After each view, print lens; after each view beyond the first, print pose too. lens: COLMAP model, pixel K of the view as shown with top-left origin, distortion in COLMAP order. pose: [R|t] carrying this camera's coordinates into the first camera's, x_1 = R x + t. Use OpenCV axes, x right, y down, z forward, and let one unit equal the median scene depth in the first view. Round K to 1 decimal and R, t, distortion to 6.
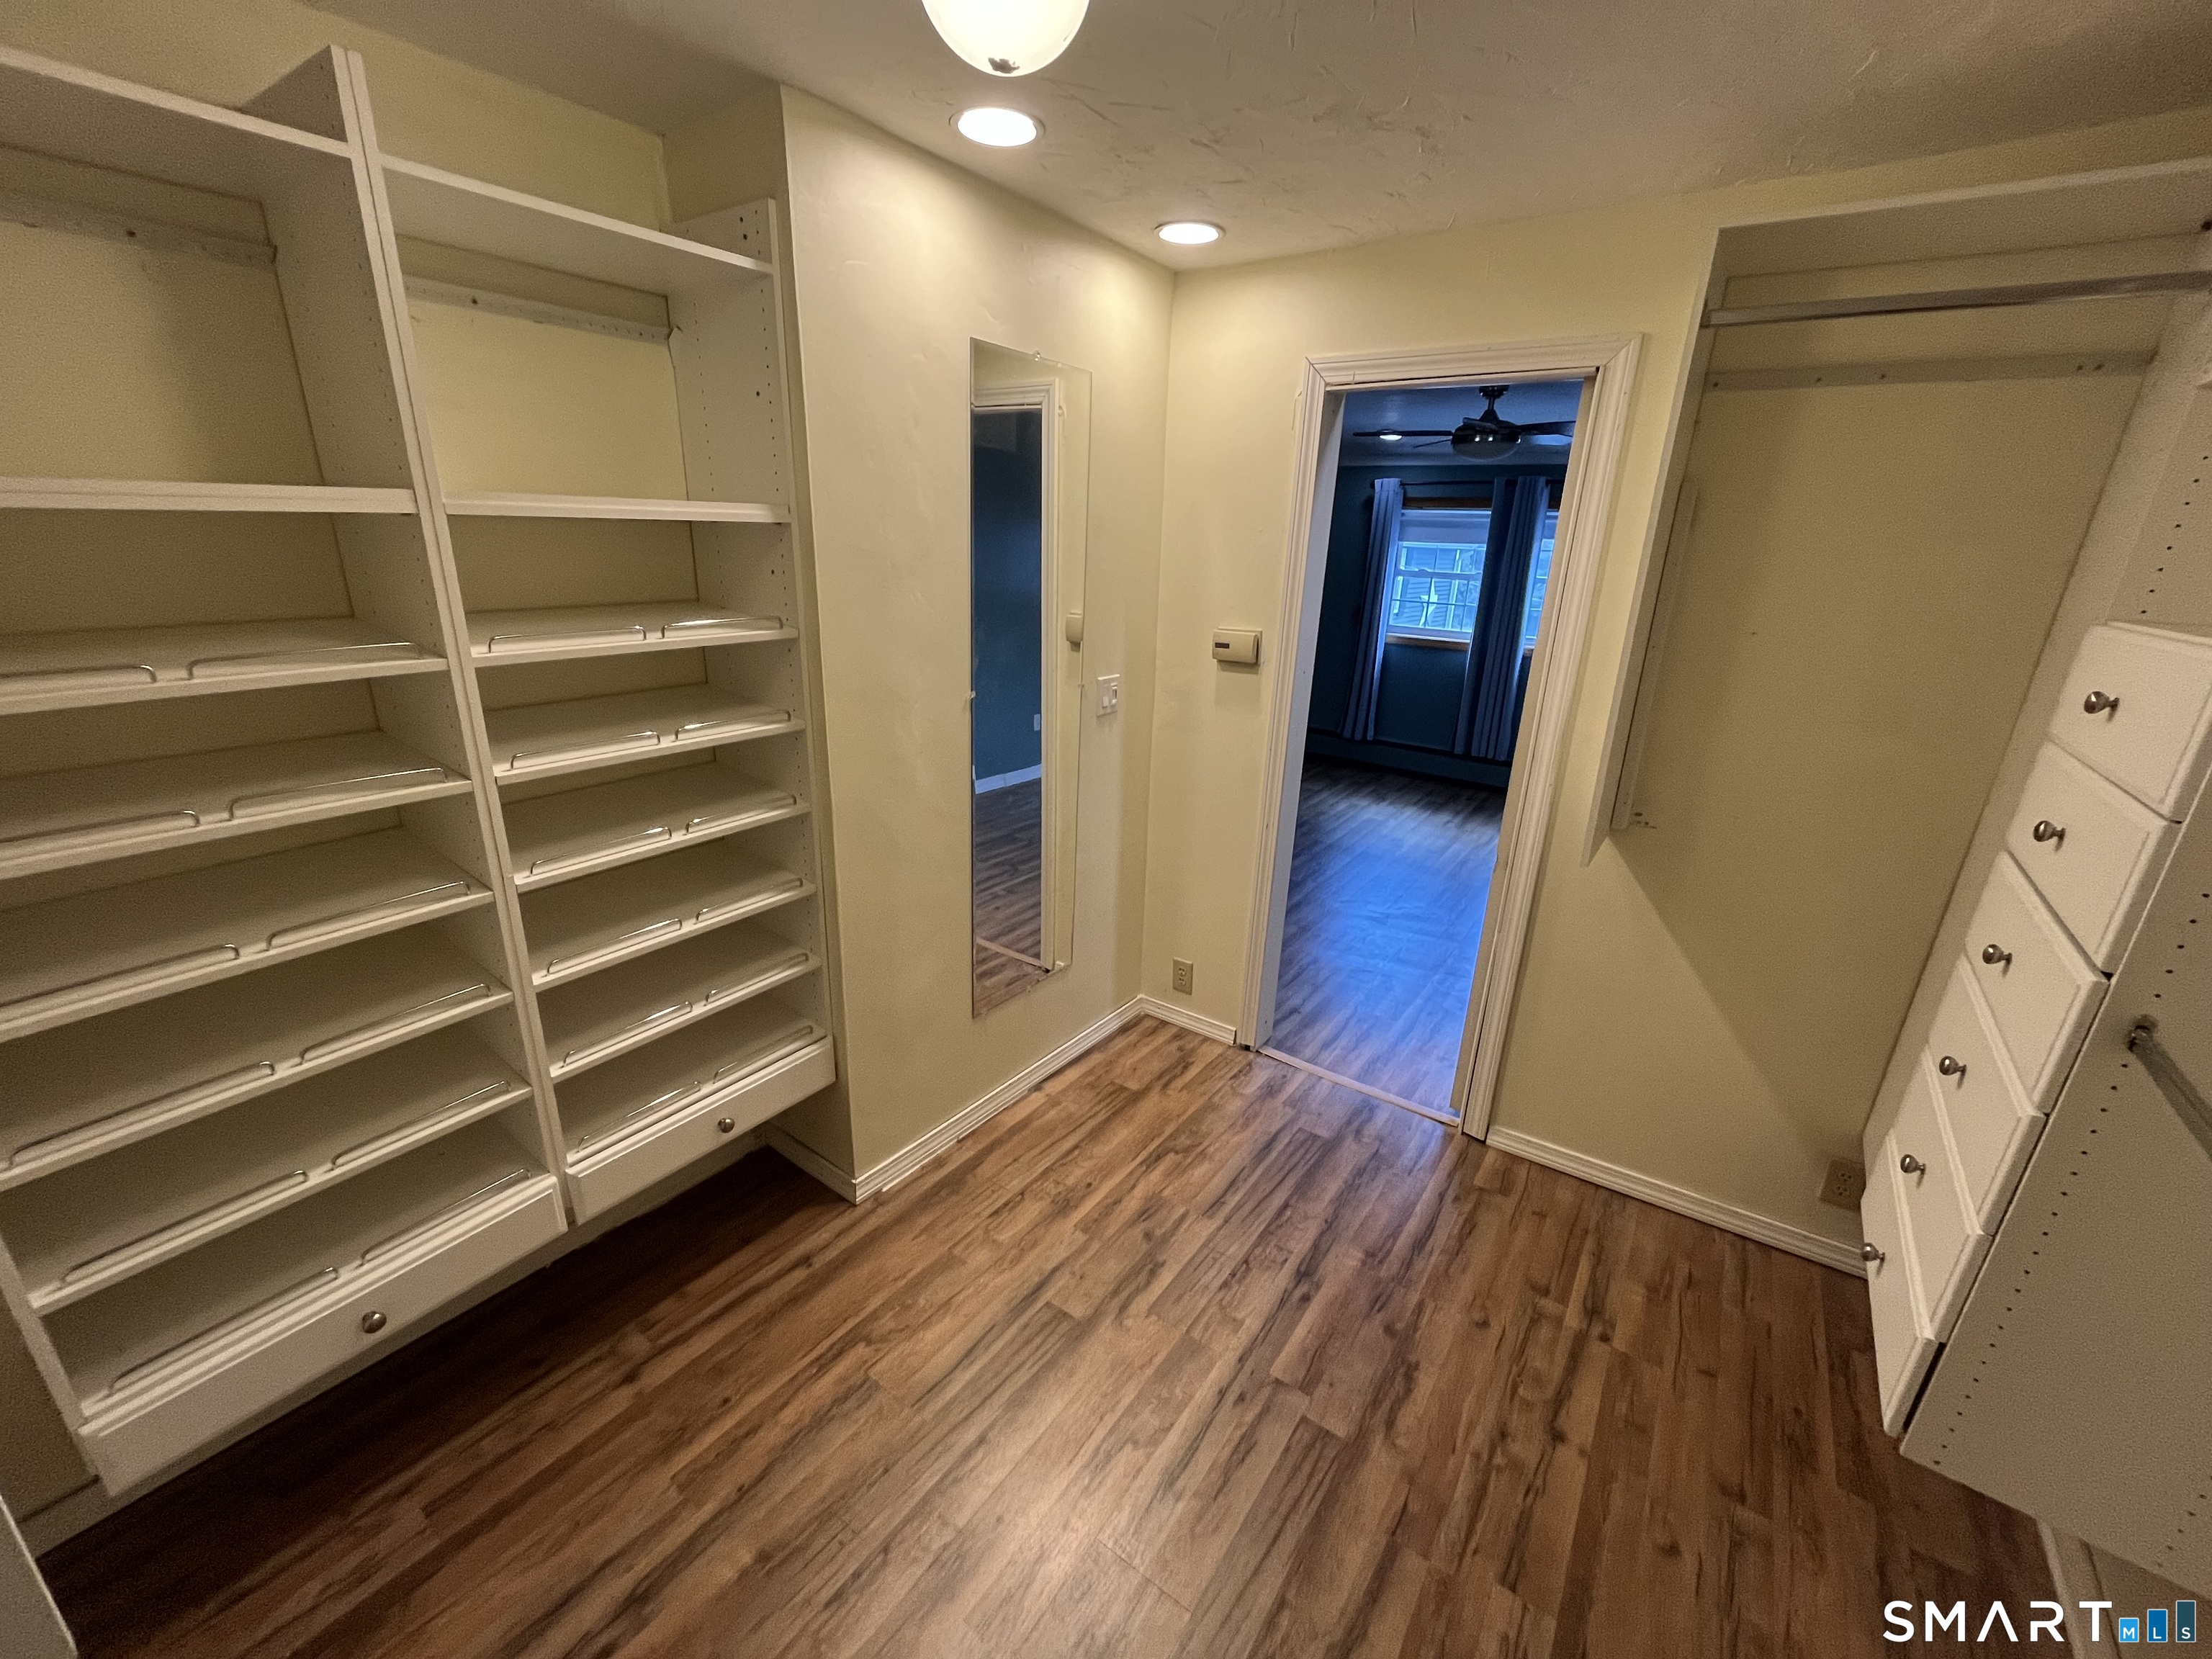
lens RADIAL K [[897.1, 0, 1089.0], [0, 897.1, 829.4], [0, 0, 1]] dist [0.001340, 0.000408]
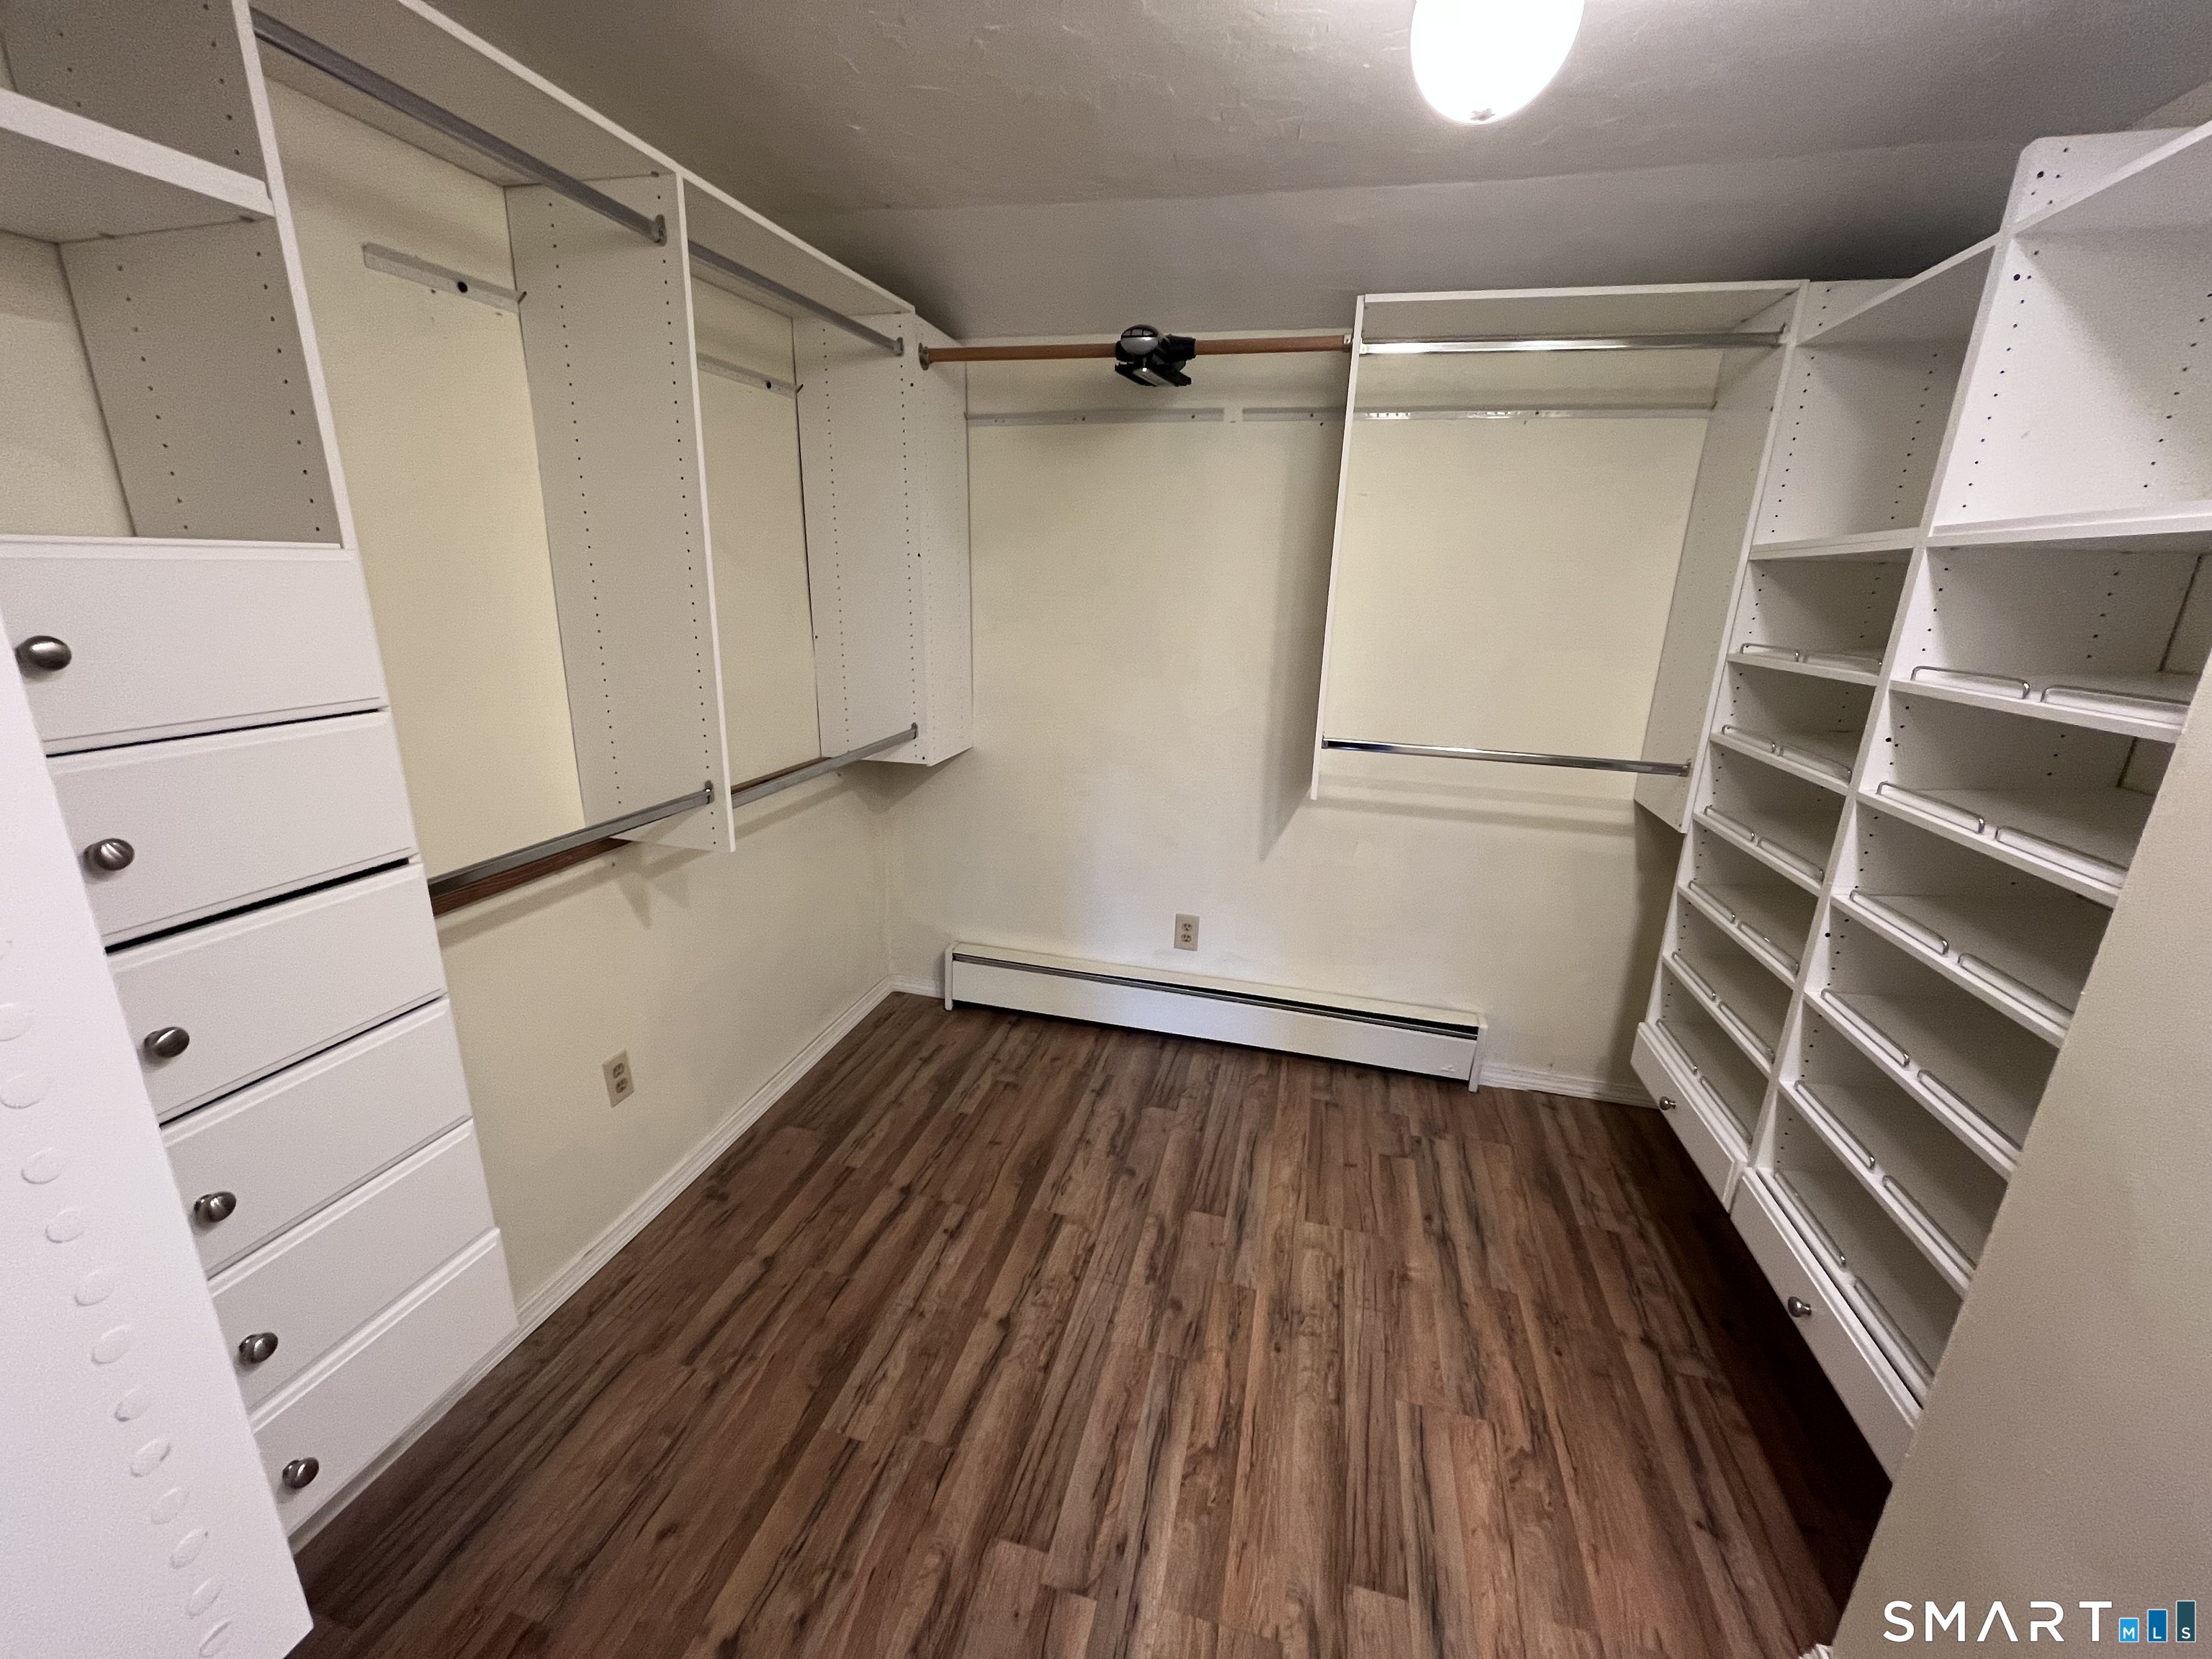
lens RADIAL K [[897.1, 0, 1099.7], [0, 897.1, 820.2], [0, 0, 1]] dist [0.001340, 0.000408]
pose [[-0.925367, 0.041054, -0.376842, 0.485533], [-0.177653, 0.831219, 0.526797, -0.363566], [0.334865, 0.554428, -0.761889, 1.290087]]
